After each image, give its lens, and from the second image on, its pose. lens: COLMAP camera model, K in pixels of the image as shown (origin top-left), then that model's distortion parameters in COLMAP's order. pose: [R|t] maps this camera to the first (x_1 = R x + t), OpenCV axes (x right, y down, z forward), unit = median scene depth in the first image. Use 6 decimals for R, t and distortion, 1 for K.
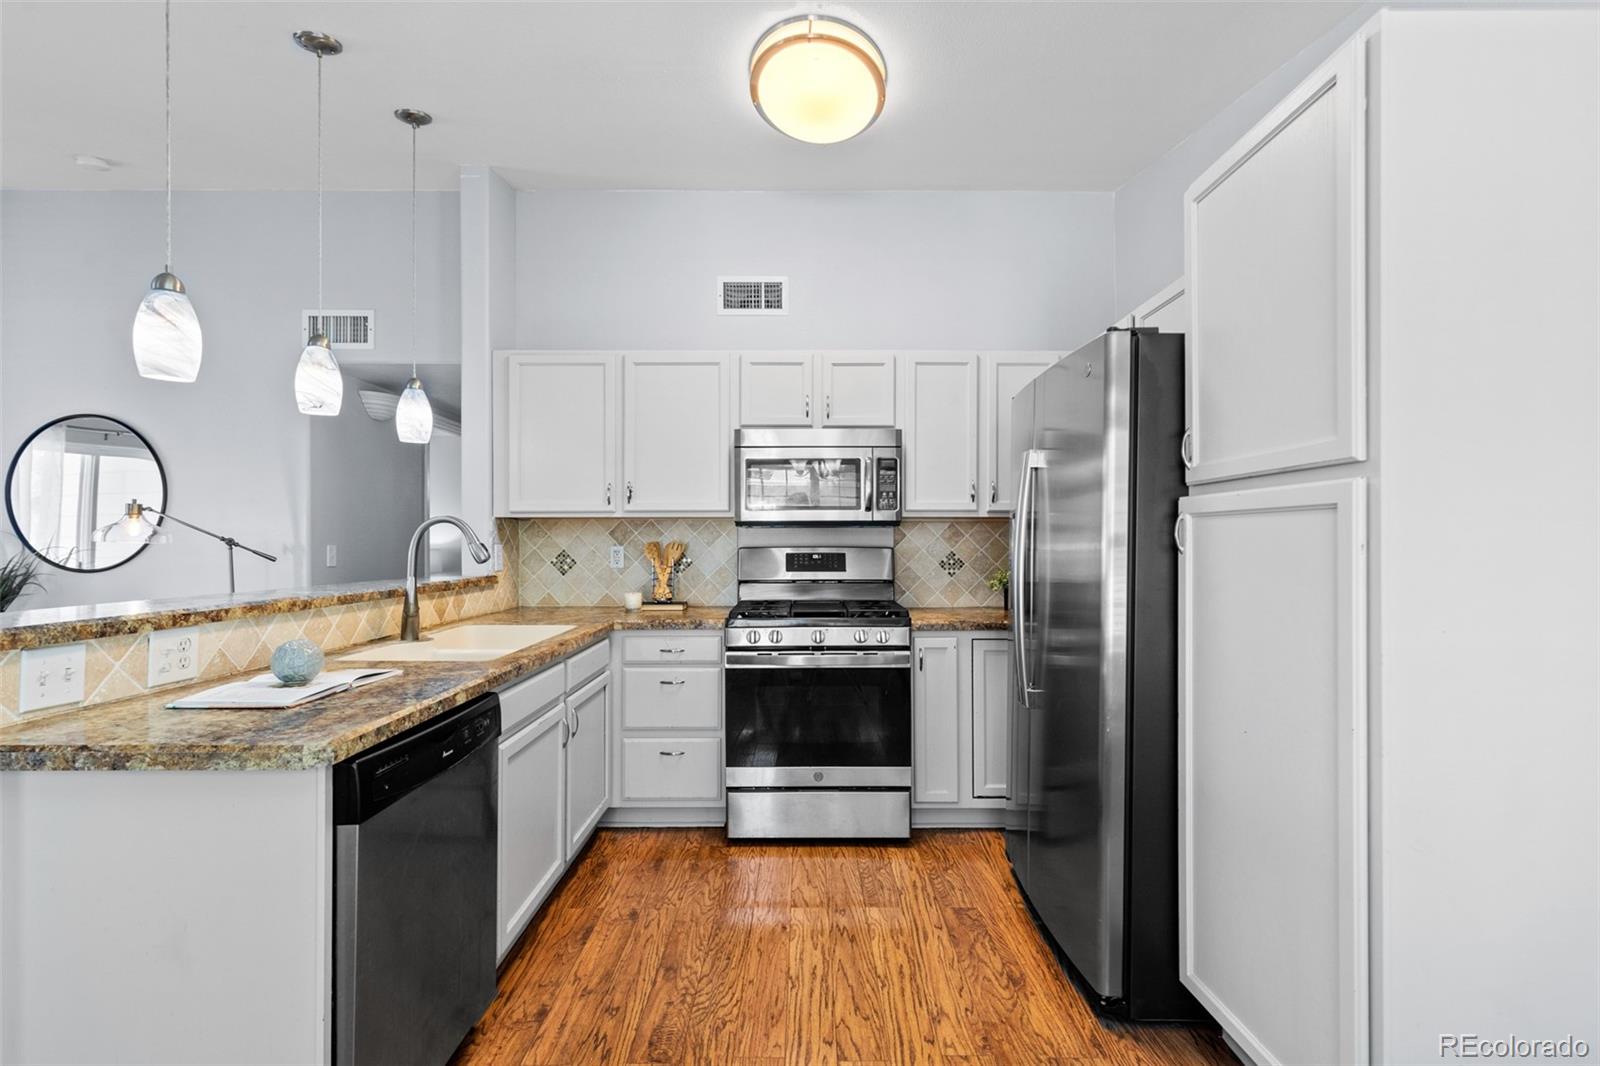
lens RADIAL K [[729.7, 0, 805.6], [0, 729.7, 541.1], [0, 0, 1]] dist [0.010395, -0.001473]
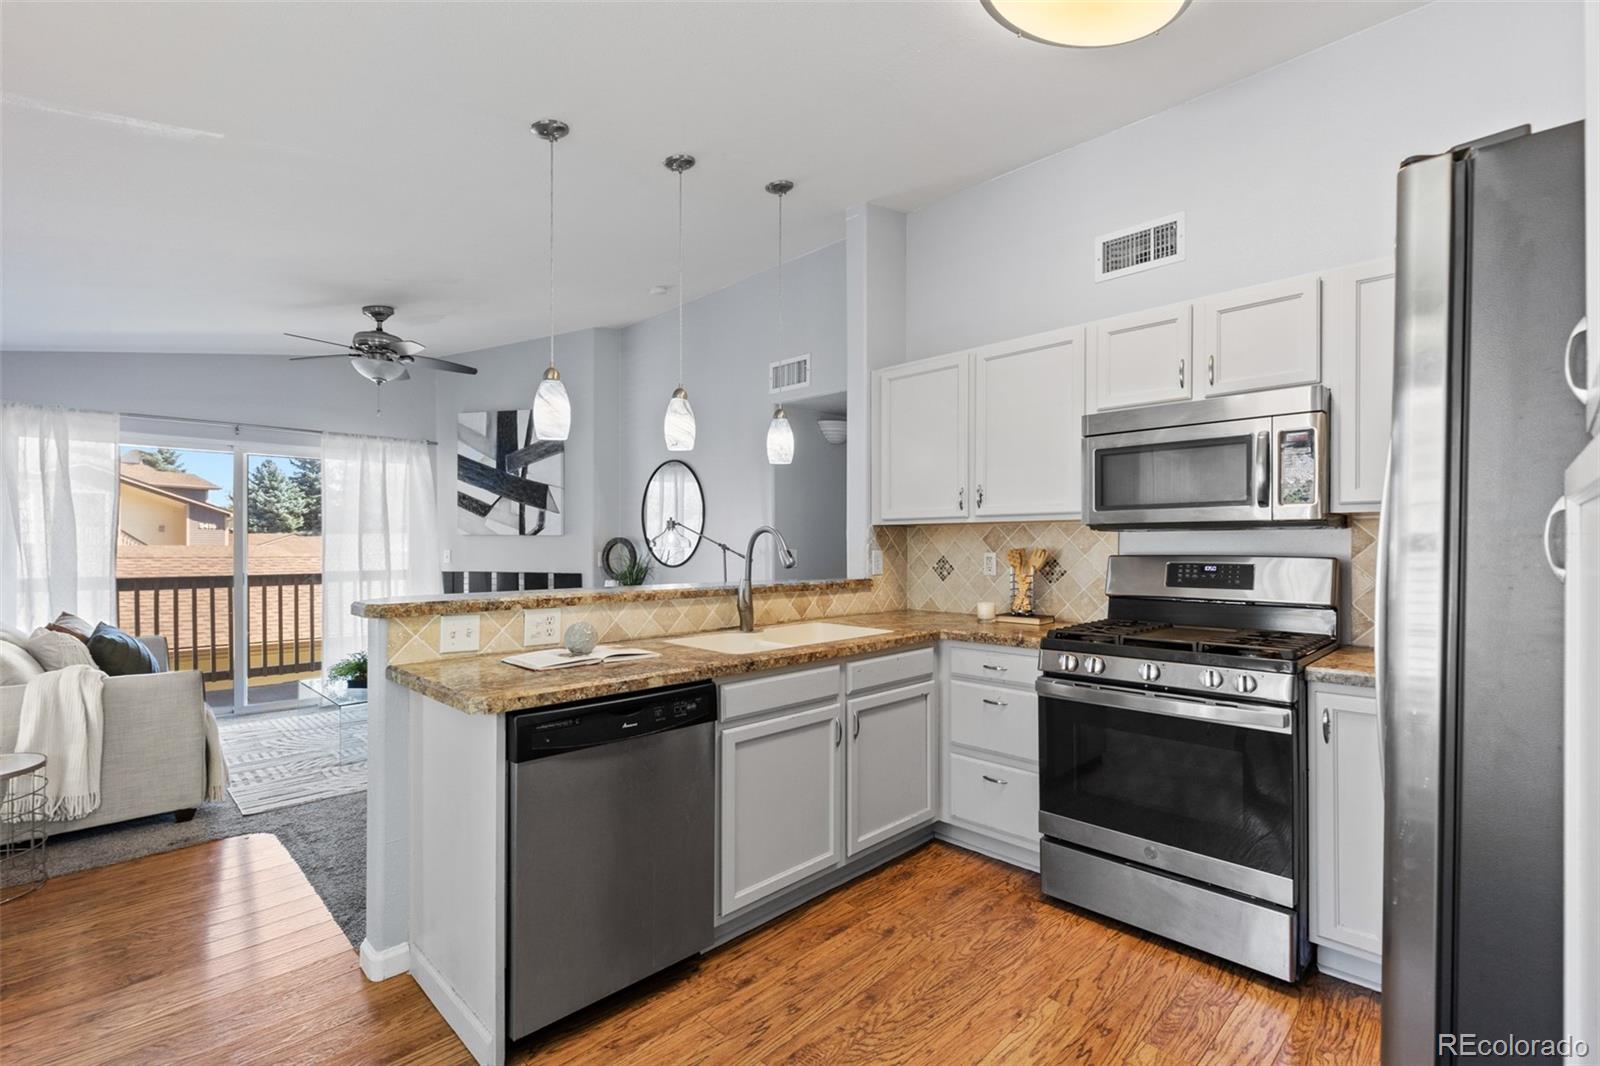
lens RADIAL K [[729.7, 0, 796.2], [0, 729.7, 544.8], [0, 0, 1]] dist [0.010395, -0.001473]
pose [[0.703083, 0.000096, -0.711107, 0.292467], [0.001325, 0.999998, 0.001446, -0.005724], [0.711106, -0.001959, 0.703082, 0.178485]]
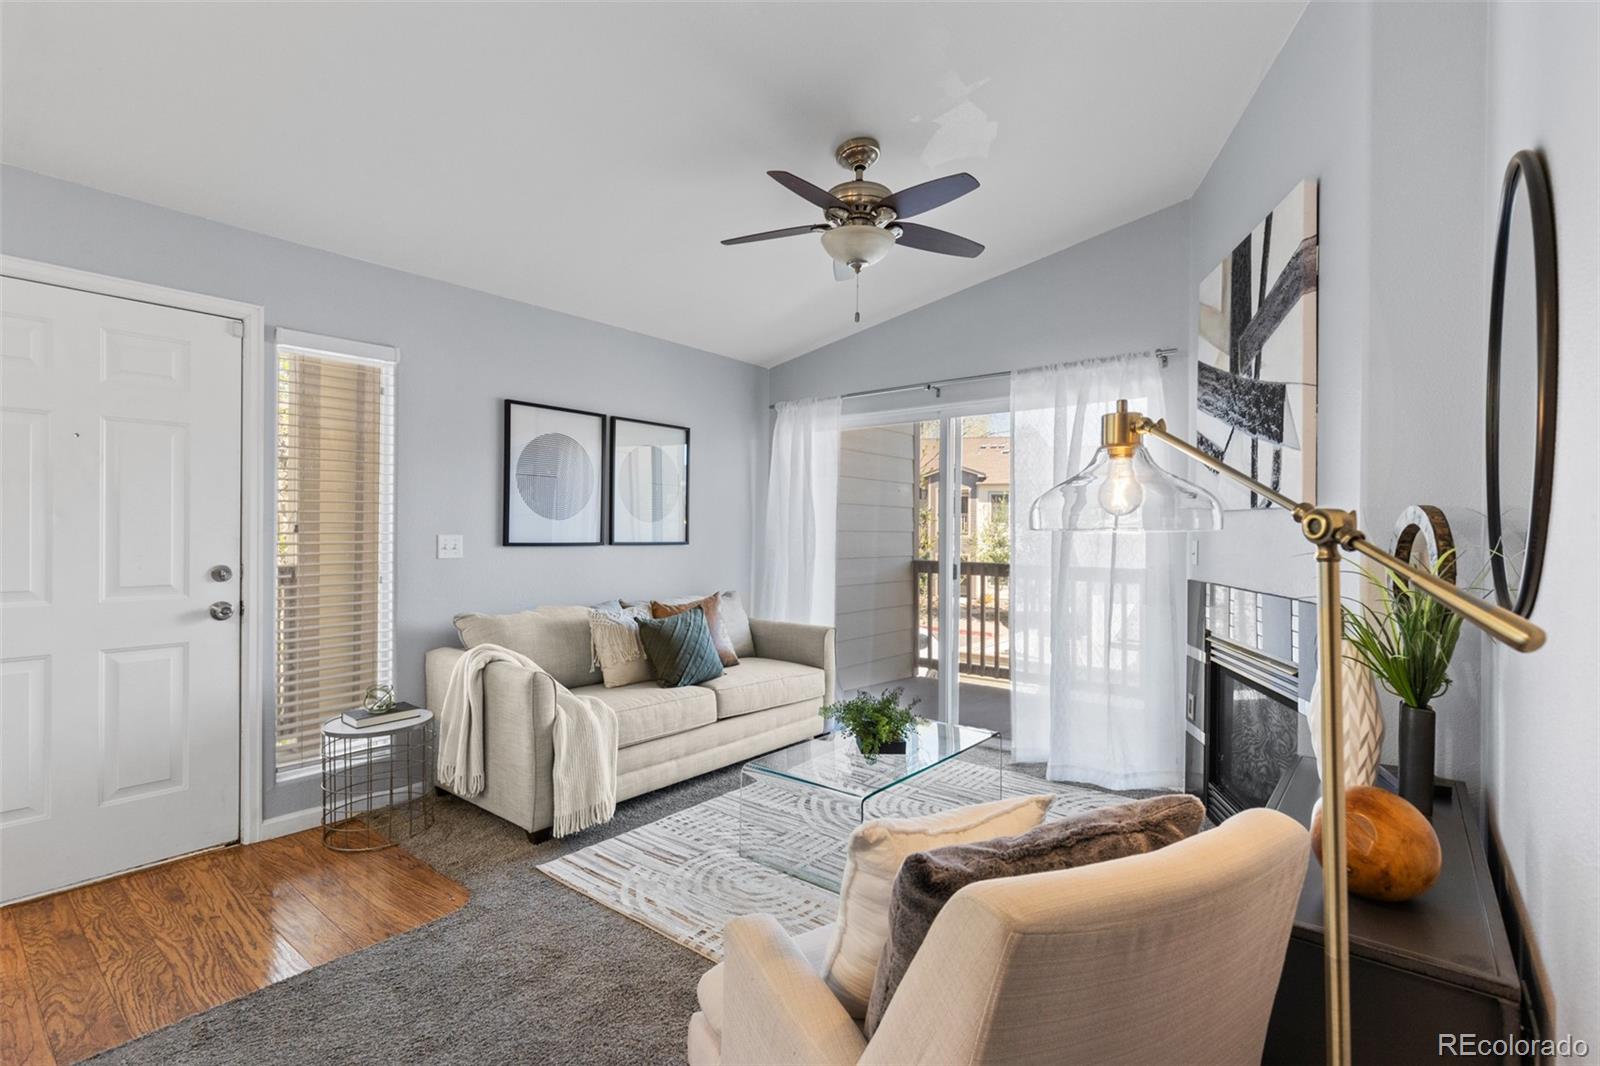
lens RADIAL K [[729.7, 0, 810.7], [0, 729.7, 536.8], [0, 0, 1]] dist [0.010395, -0.001473]
pose [[-0.617517, -0.000290, -0.786557, -0.596988], [-0.006142, 0.999971, 0.004453, 0.003640], [0.786533, 0.007581, -0.617501, 1.153126]]
